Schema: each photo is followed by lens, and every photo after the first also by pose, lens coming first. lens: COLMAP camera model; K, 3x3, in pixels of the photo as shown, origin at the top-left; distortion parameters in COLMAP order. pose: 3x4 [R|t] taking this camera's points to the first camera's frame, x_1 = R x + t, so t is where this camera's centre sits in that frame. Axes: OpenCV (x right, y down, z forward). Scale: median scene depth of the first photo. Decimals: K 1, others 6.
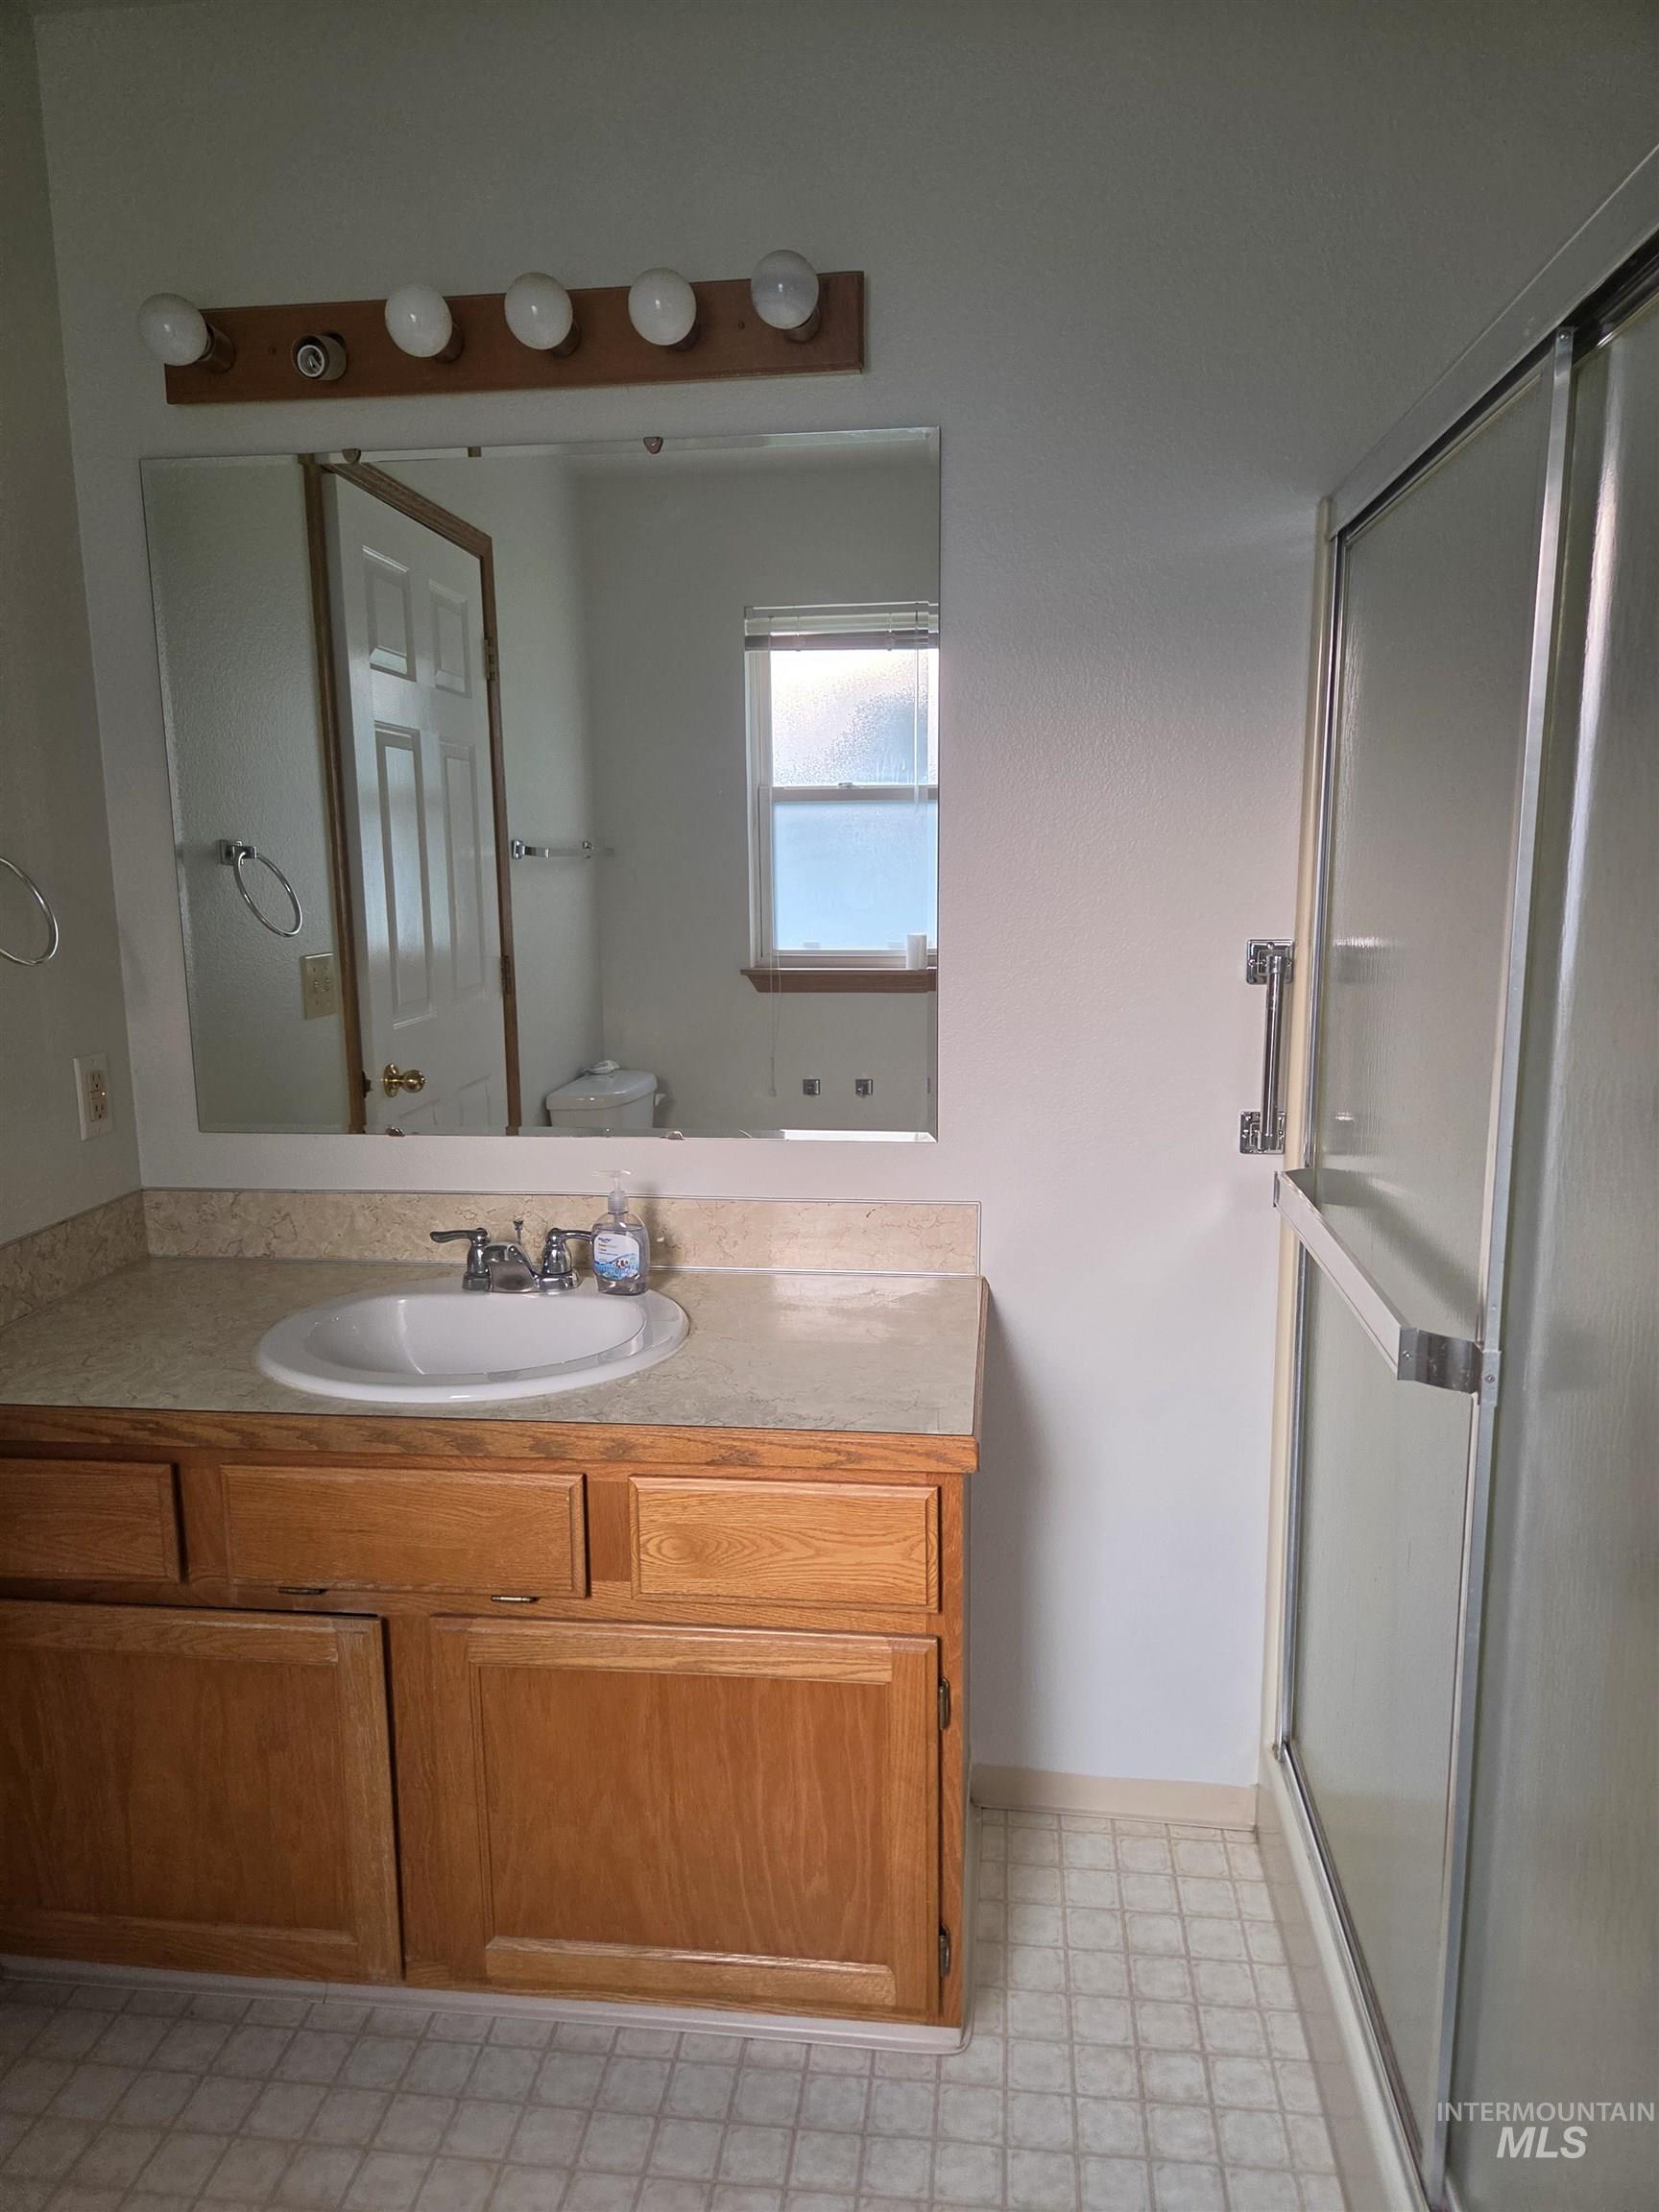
lens RADIAL K [[1476.2, 0, 829.5], [0, 1476.2, 1106.0], [0, 0, 1]] dist [0.083656, -0.095040]
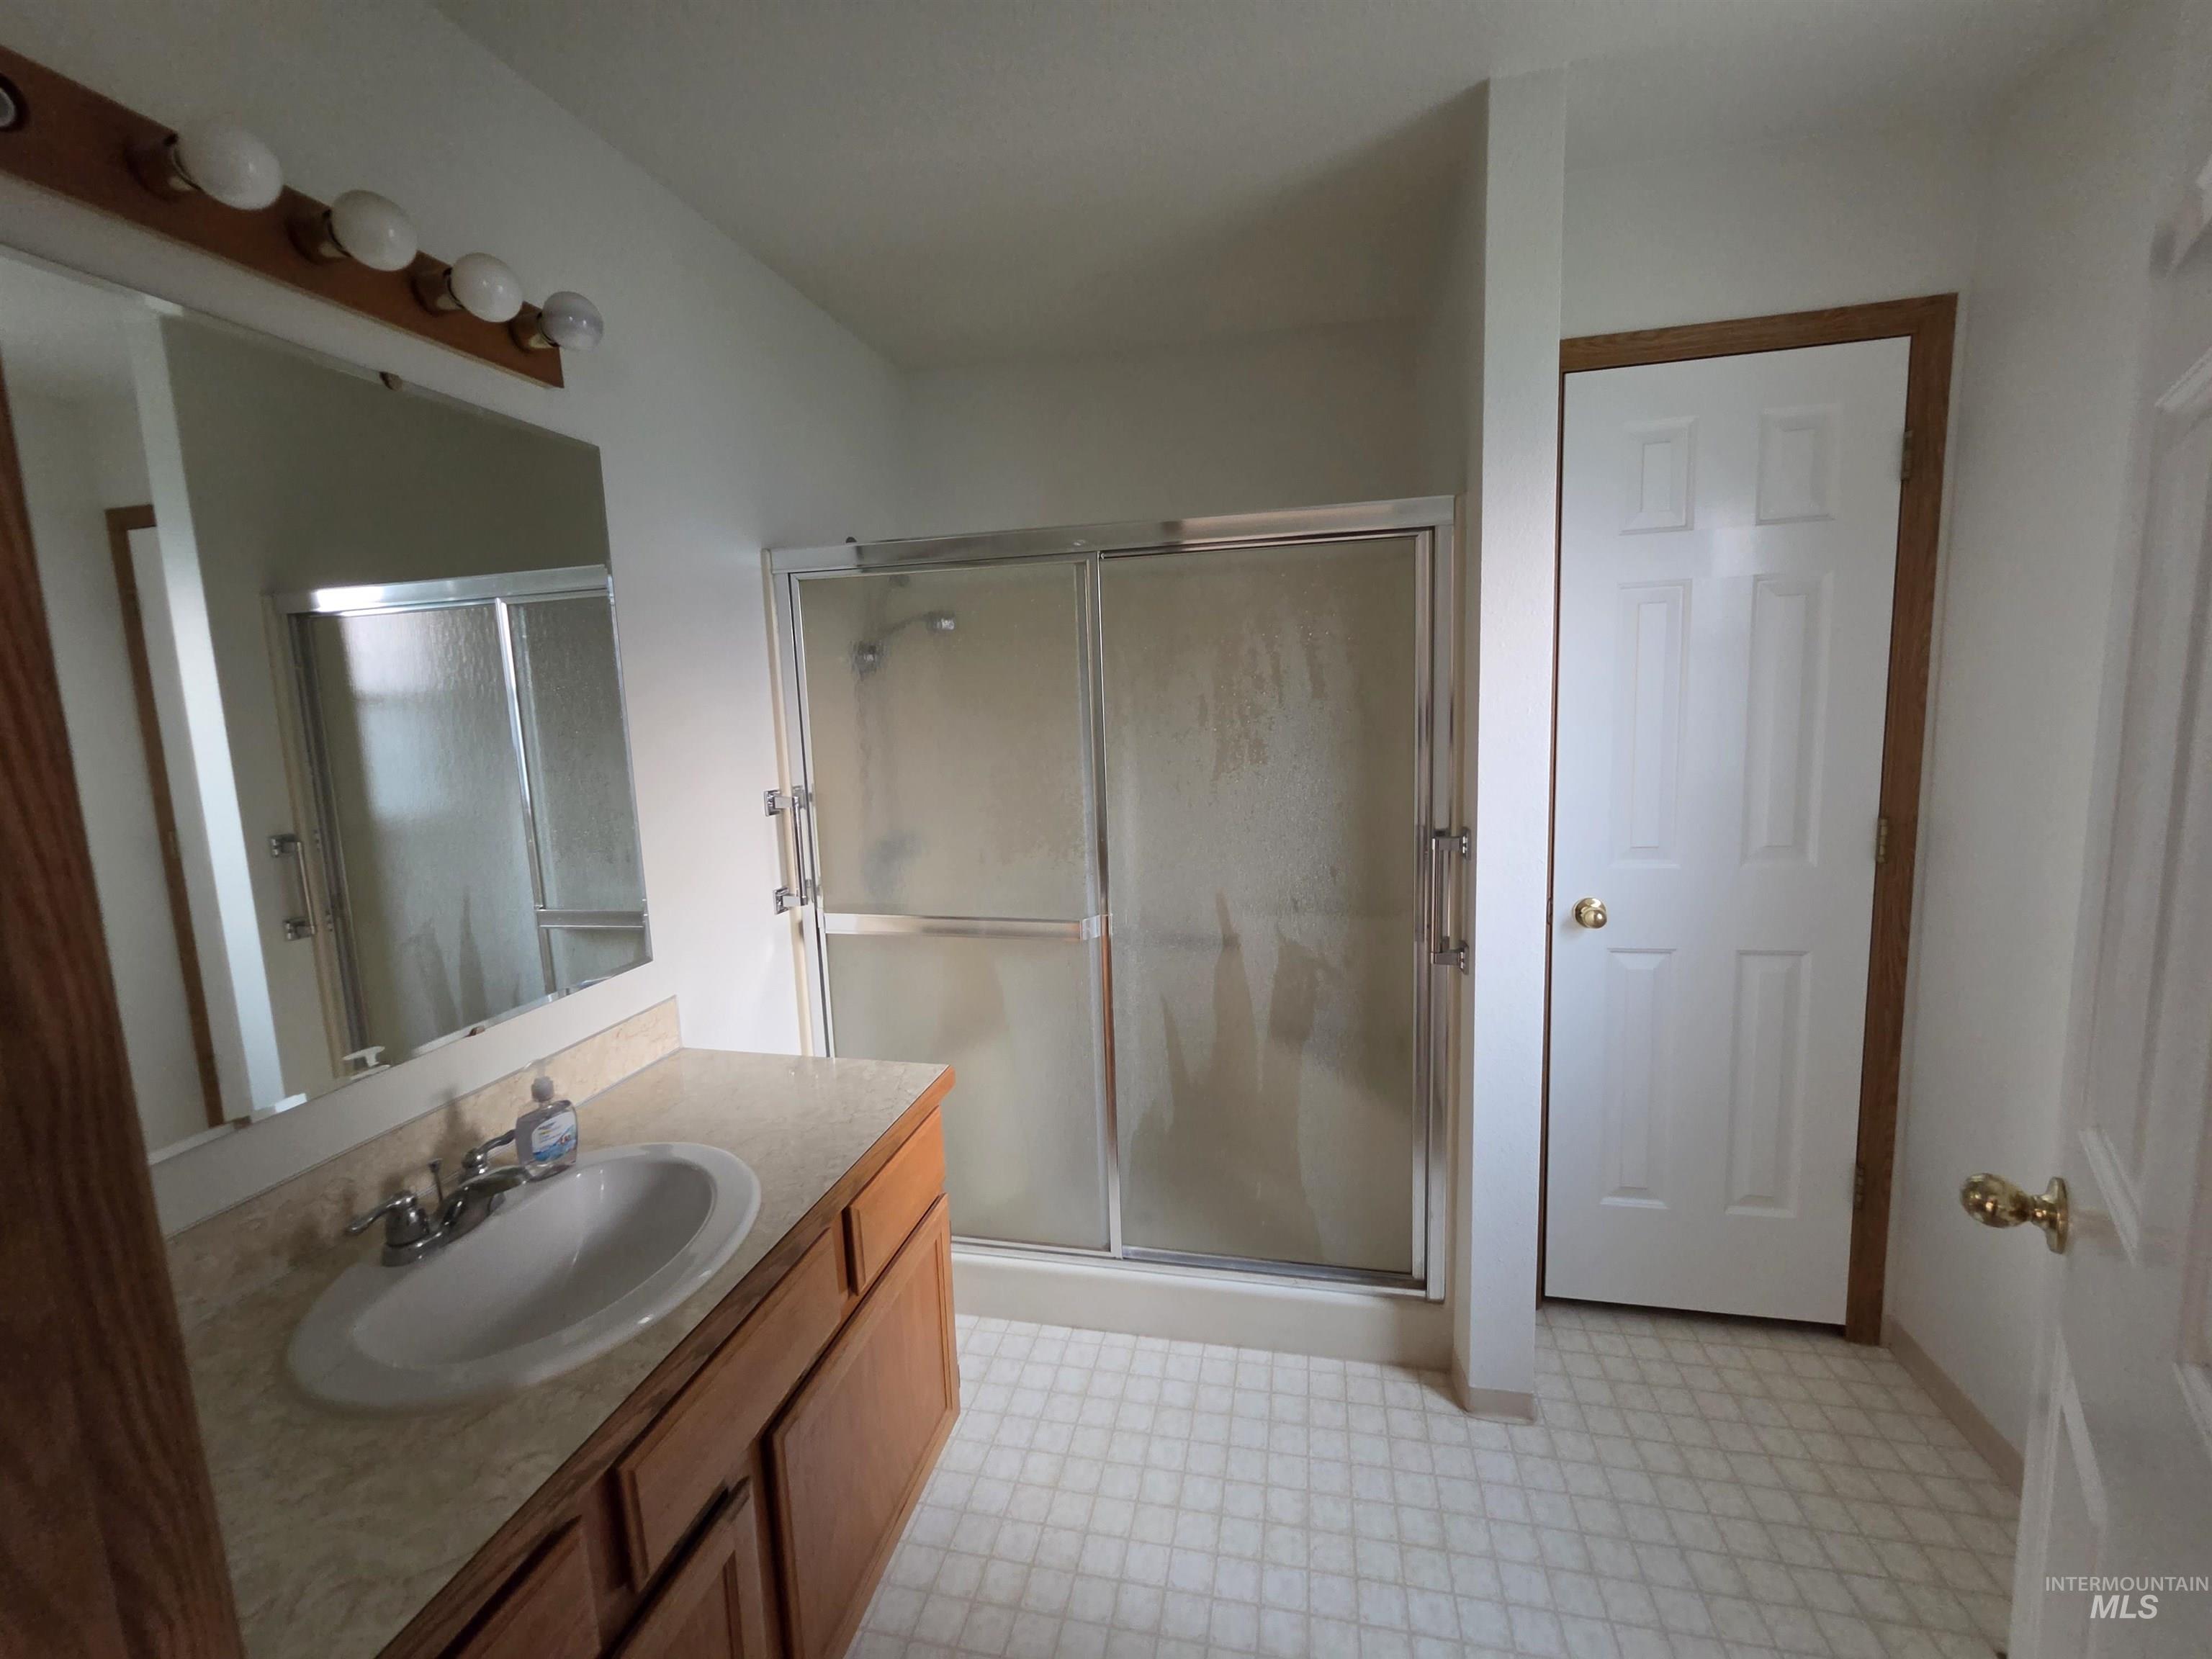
lens RADIAL K [[911.7, 0, 1112.3], [0, 911.7, 823.1], [0, 0, 1]] dist [-0.007829, 0.004347]
pose [[0.097890, -0.123022, 0.987564, -0.725190], [0.209005, 0.972741, 0.100459, -0.098562], [-0.973003, 0.196572, 0.120934, 0.502718]]
